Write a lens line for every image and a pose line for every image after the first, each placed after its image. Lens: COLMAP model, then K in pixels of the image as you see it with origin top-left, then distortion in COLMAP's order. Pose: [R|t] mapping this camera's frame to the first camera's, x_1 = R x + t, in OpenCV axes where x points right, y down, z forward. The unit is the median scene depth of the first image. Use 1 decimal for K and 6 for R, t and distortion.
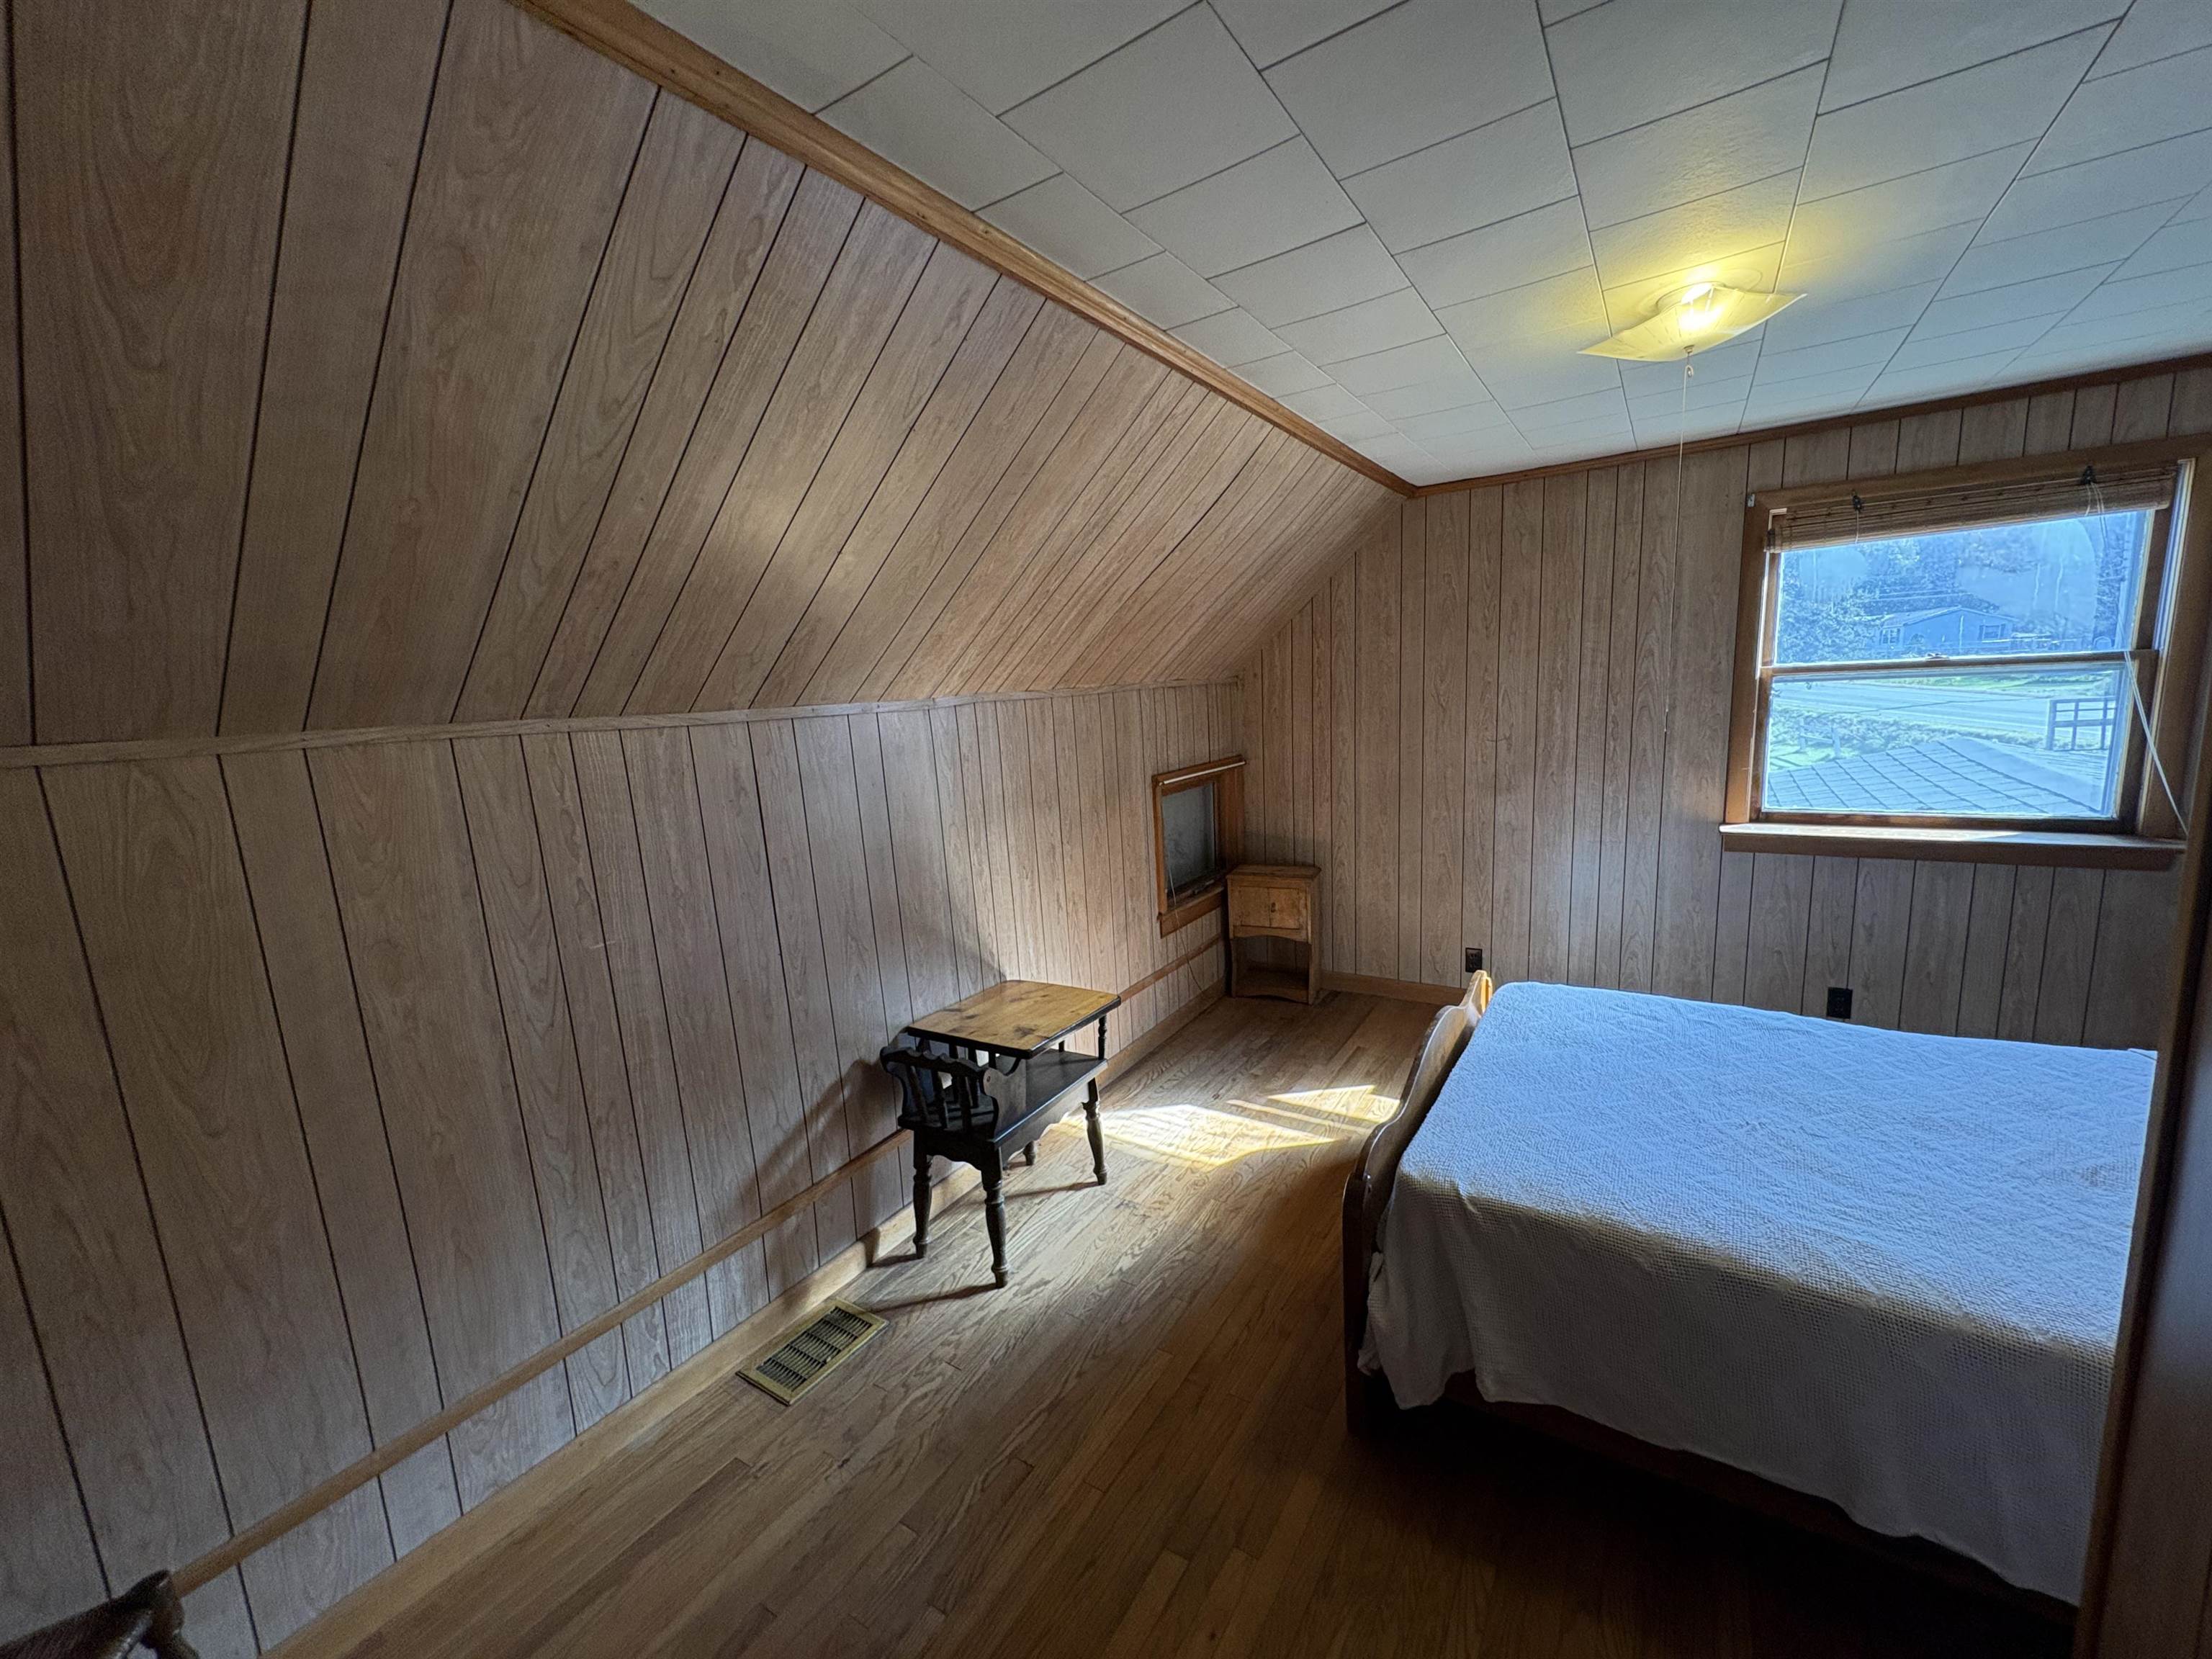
lens RADIAL K [[877.8, 0, 1102.0], [0, 877.8, 827.8], [0, 0, 1]] dist [0.000693, 0.000359]
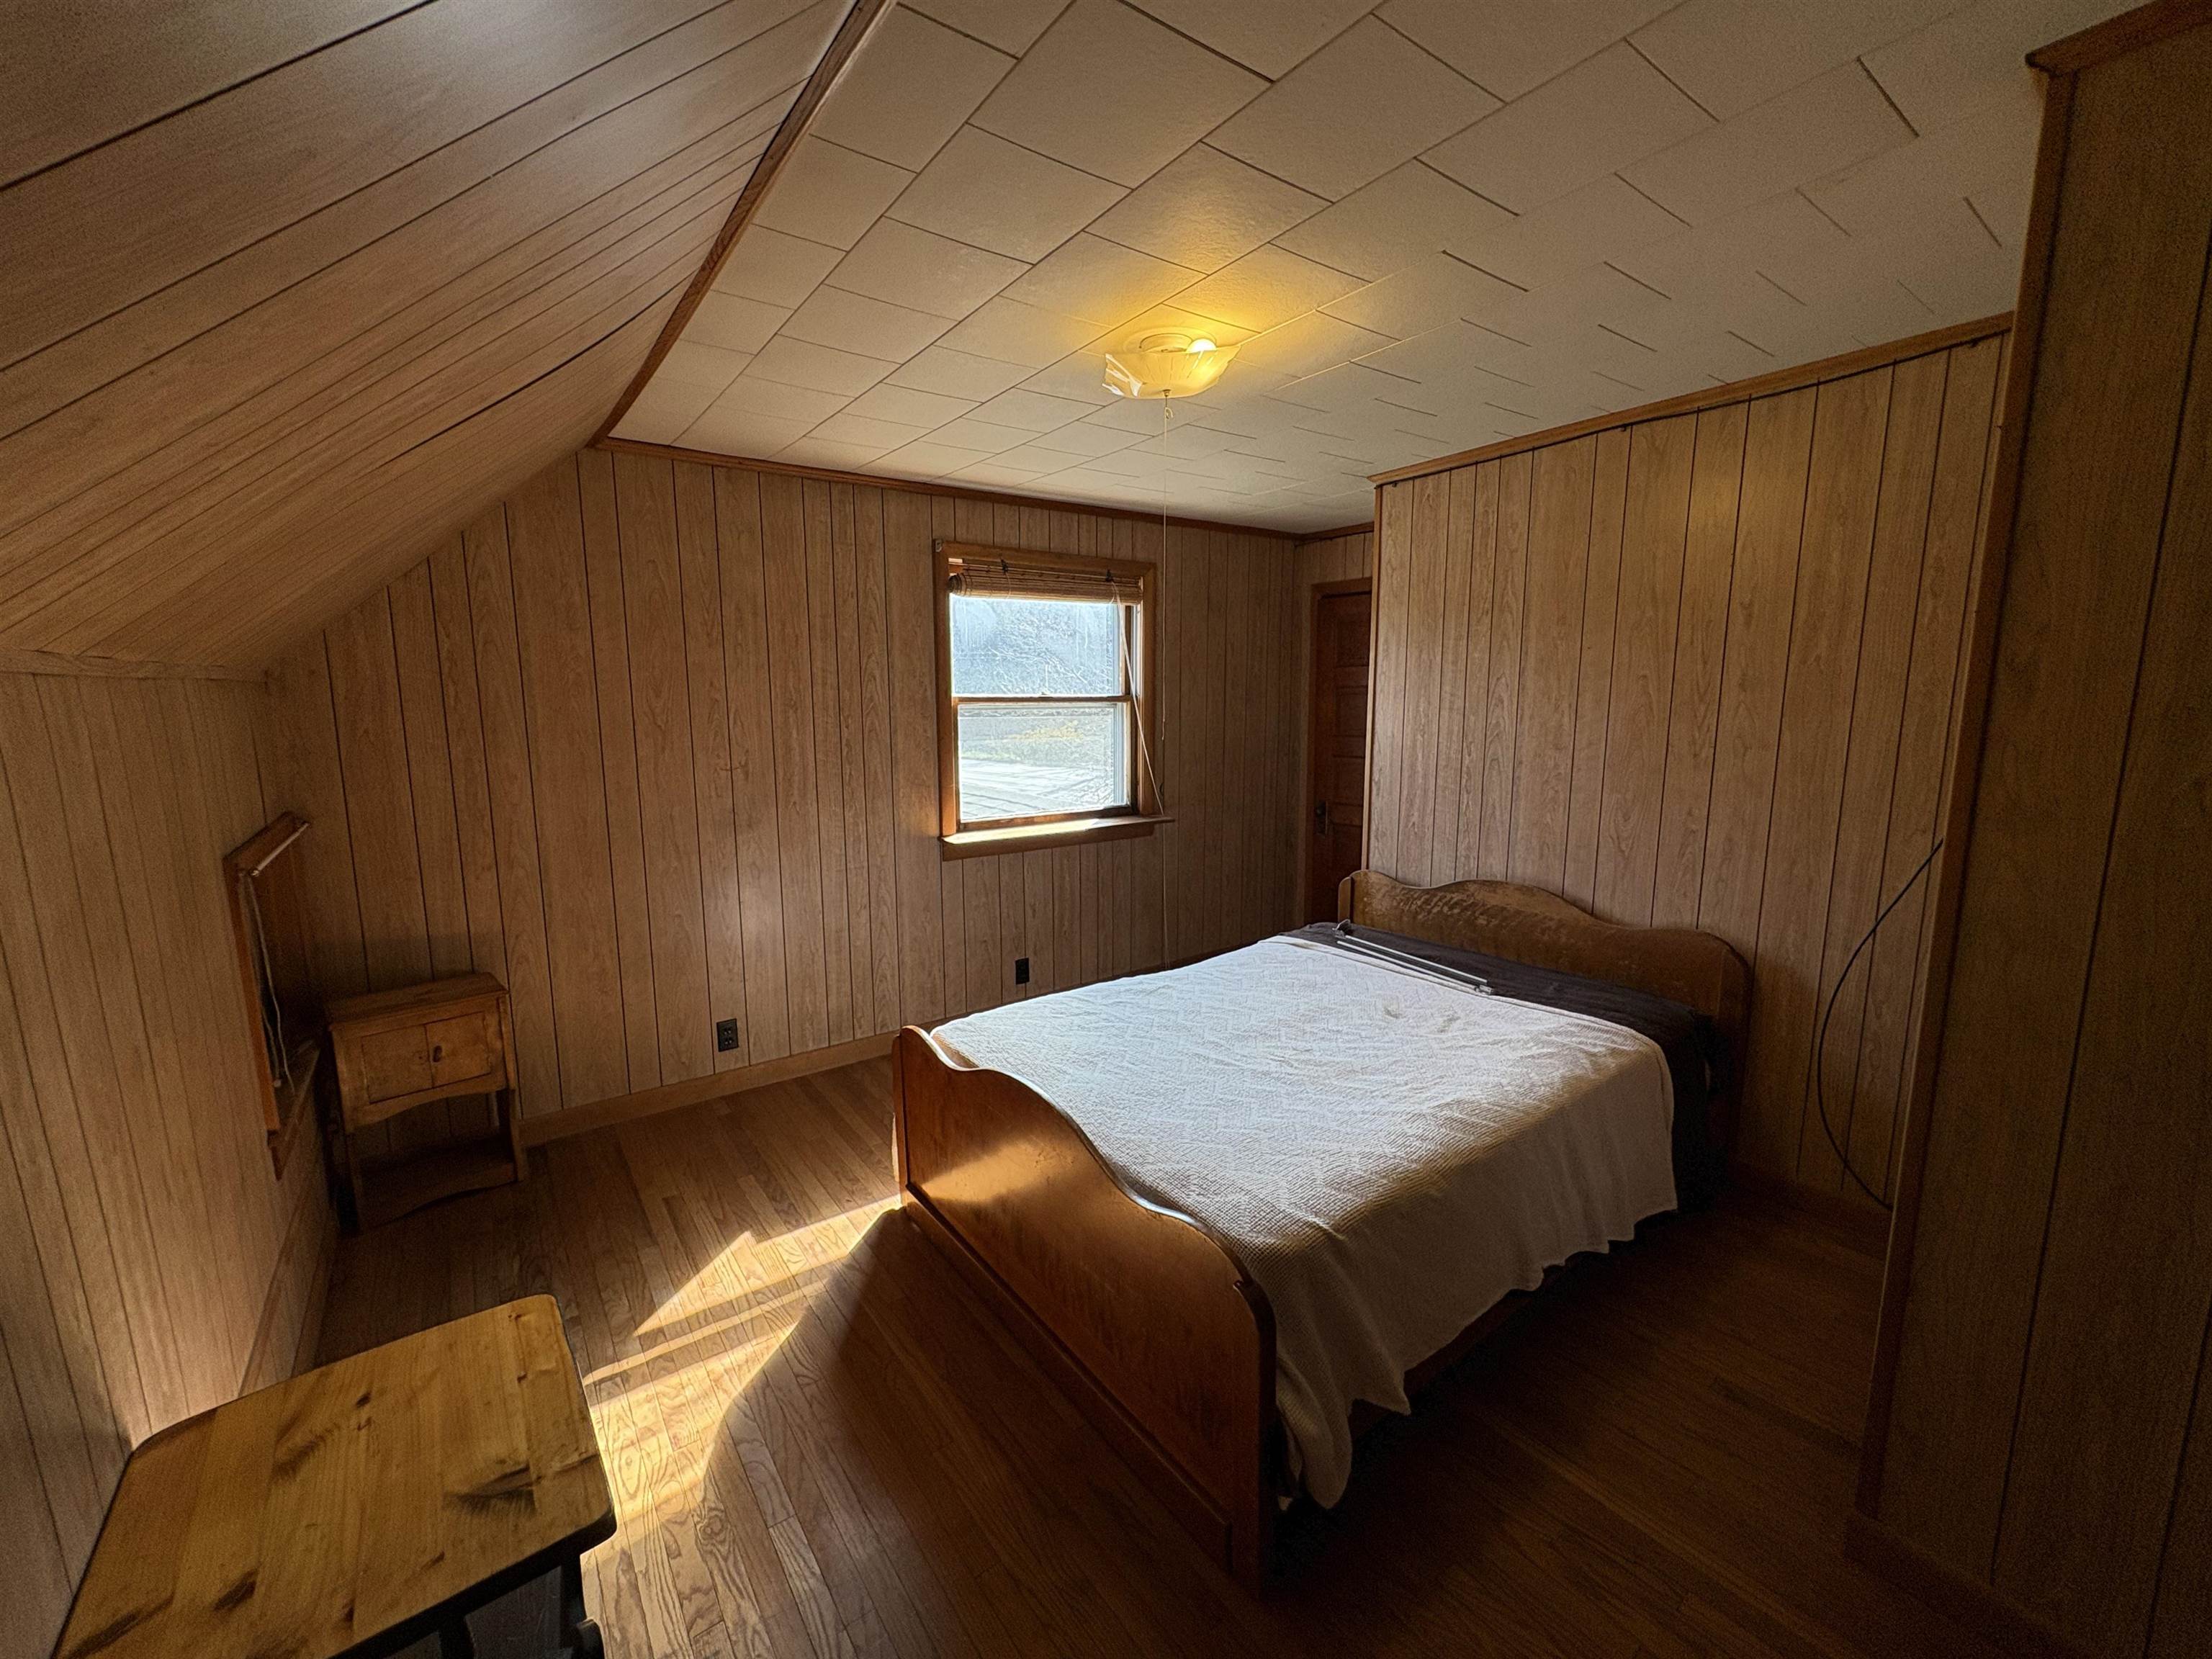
lens RADIAL K [[883.2, 0, 1110.5], [0, 883.2, 826.2], [0, 0, 1]] dist [0.000484, 0.000115]
pose [[0.352802, -0.086326, 0.931707, -0.236122], [0.134690, 0.990050, 0.040730, -0.033070], [-0.925953, 0.111122, 0.360919, 0.391127]]
